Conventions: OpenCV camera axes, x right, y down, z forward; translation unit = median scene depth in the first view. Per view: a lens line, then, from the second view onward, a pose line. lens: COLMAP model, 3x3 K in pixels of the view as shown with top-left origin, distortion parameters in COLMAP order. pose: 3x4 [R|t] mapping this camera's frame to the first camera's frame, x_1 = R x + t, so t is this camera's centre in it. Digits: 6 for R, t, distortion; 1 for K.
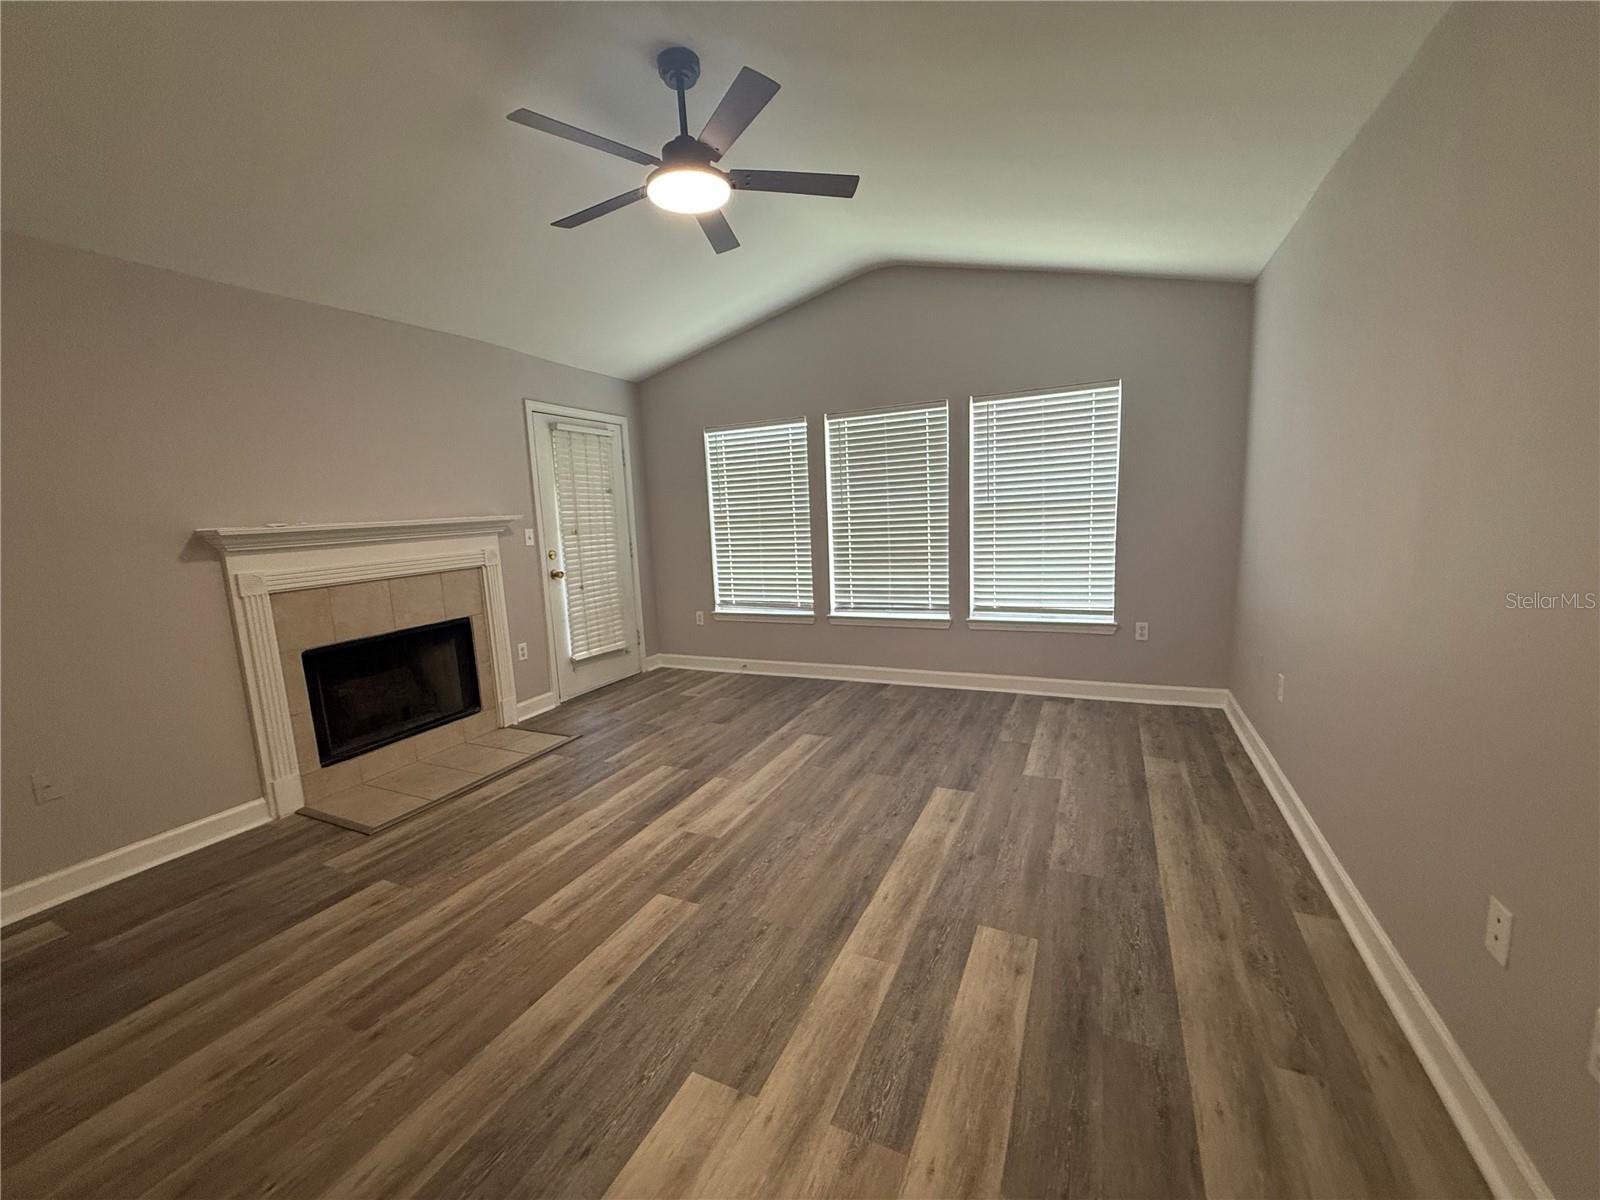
lens RADIAL K [[640.1, 0, 786.7], [0, 640.1, 603.7], [0, 0, 1]] dist [0.001475, 0.000186]
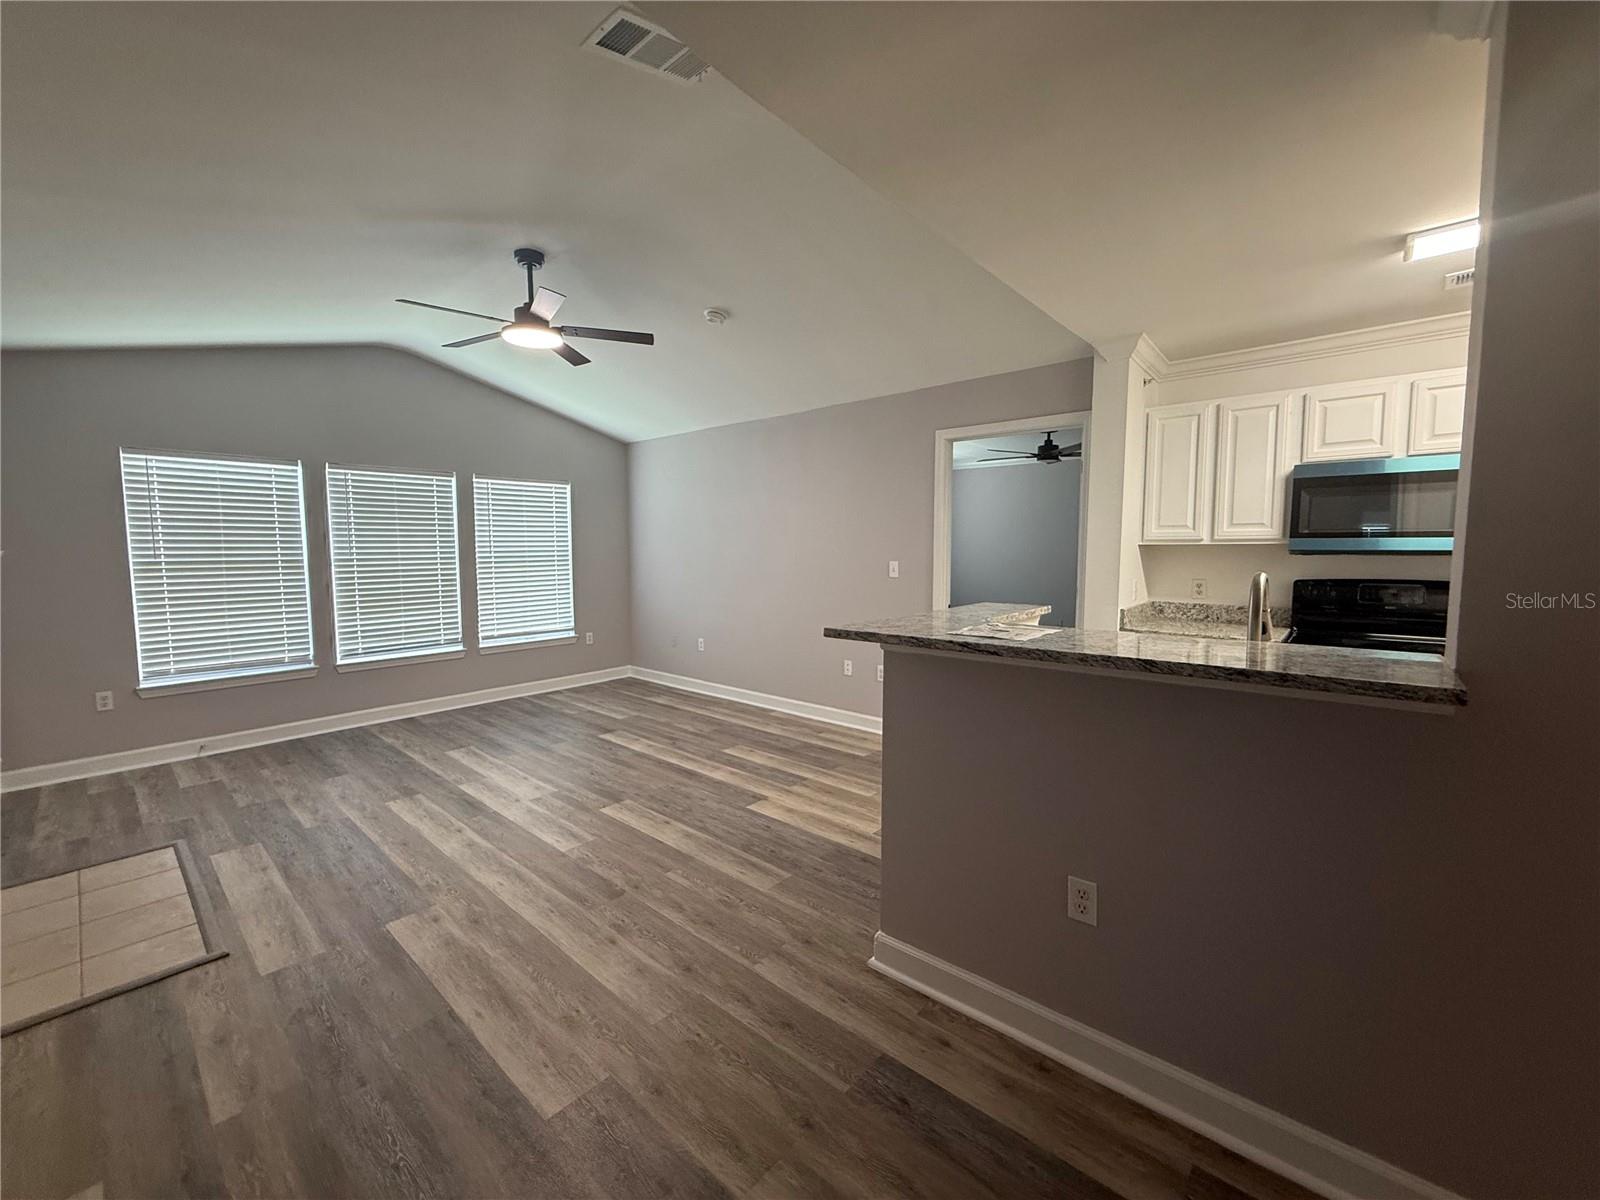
lens RADIAL K [[640.1, 0, 805.8], [0, 640.1, 603.7], [0, 0, 1]] dist [0.001475, 0.000186]
pose [[0.257660, -0.038677, 0.965461, -0.934794], [0.134585, 0.990895, 0.003779, 0.026042], [-0.956817, 0.128963, 0.260519, 0.062157]]
